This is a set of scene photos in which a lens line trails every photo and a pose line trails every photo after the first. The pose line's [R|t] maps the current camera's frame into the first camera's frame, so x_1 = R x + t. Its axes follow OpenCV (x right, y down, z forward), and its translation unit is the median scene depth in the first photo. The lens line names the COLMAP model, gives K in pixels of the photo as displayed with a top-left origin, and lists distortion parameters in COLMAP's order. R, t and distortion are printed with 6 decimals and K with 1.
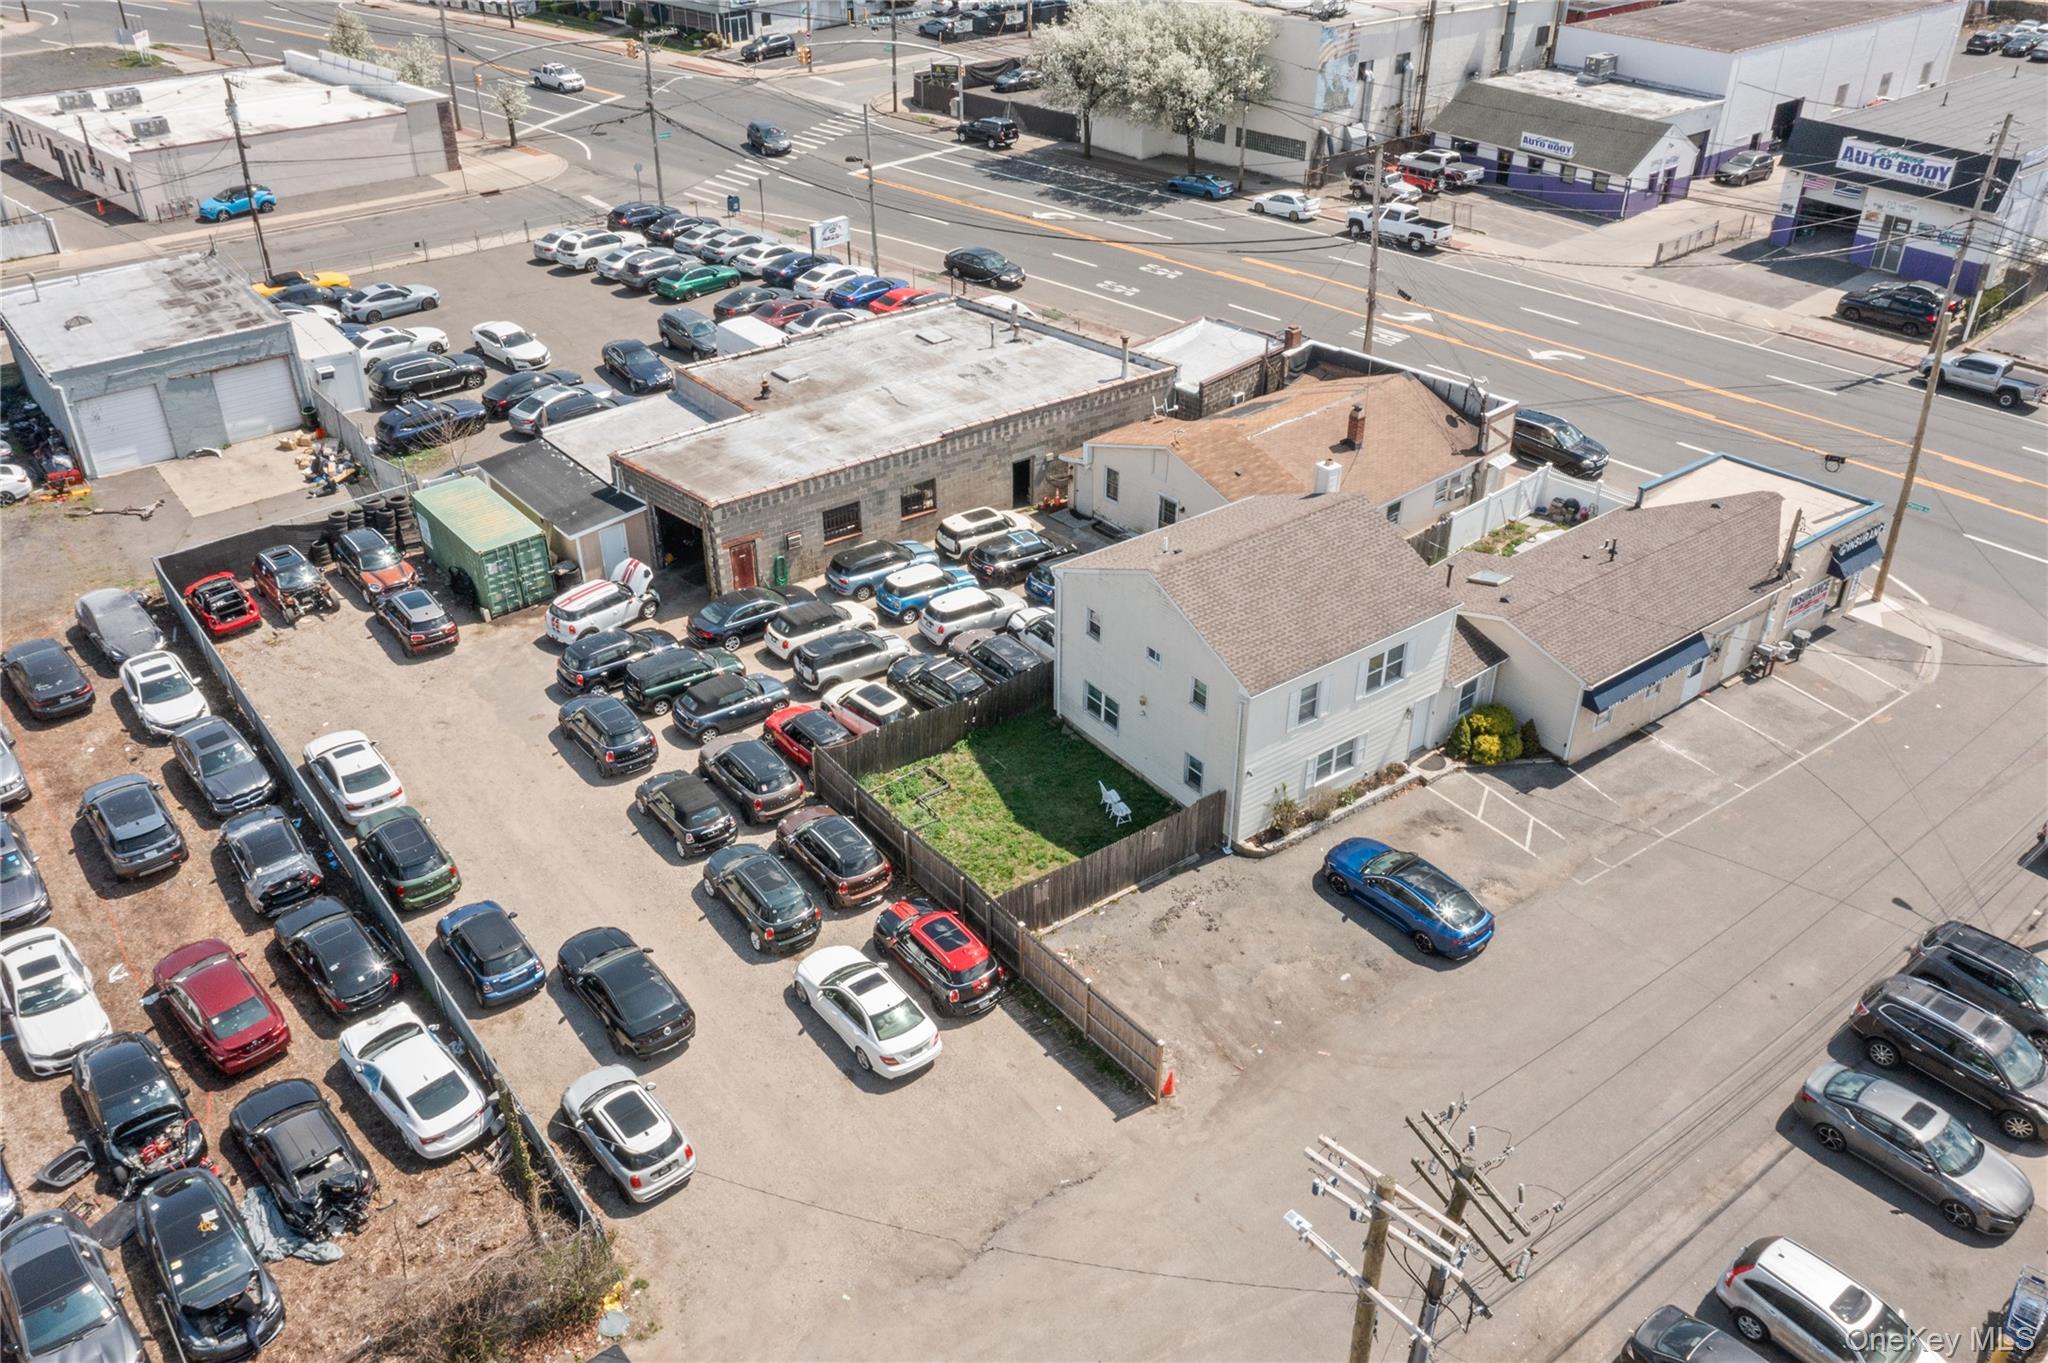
lens RADIAL K [[1617.3, 0, 1030.6], [0, 1617.3, 672.5], [0, 0, 1]] dist [-0.014462, 0.004445]
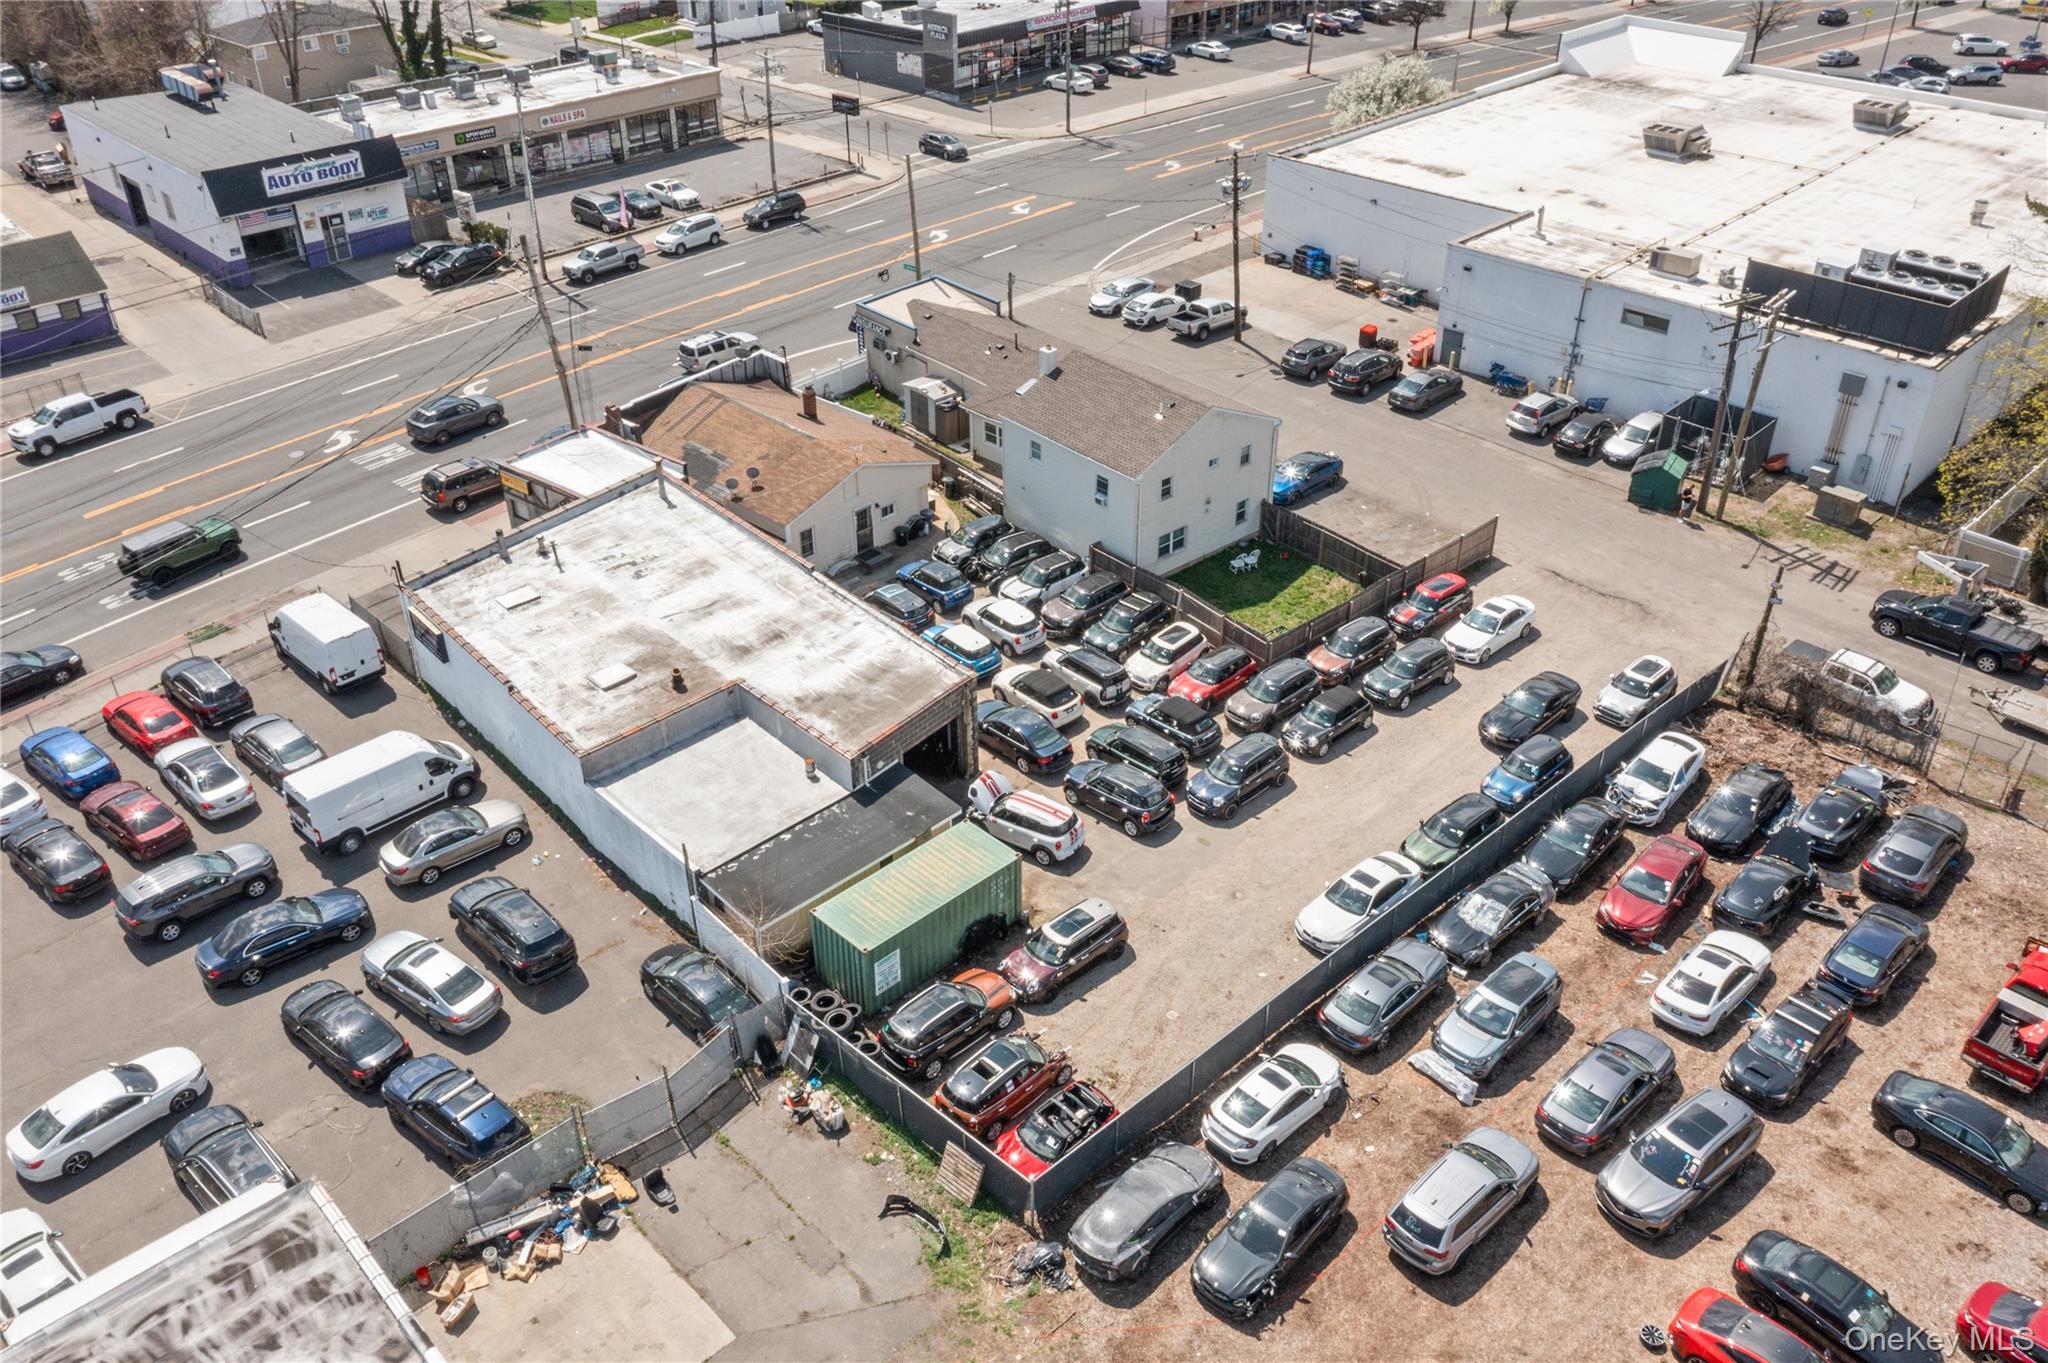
lens RADIAL K [[1618.5, 0, 1024.0], [0, 1618.5, 681.5], [0, 0, 1]] dist [-0.019519, -0.003324]
pose [[-0.091845, -0.542398, 0.835086, -0.723358], [0.526879, 0.685150, 0.502960, -0.410221], [-0.844964, 0.486184, 0.222850, 0.532156]]
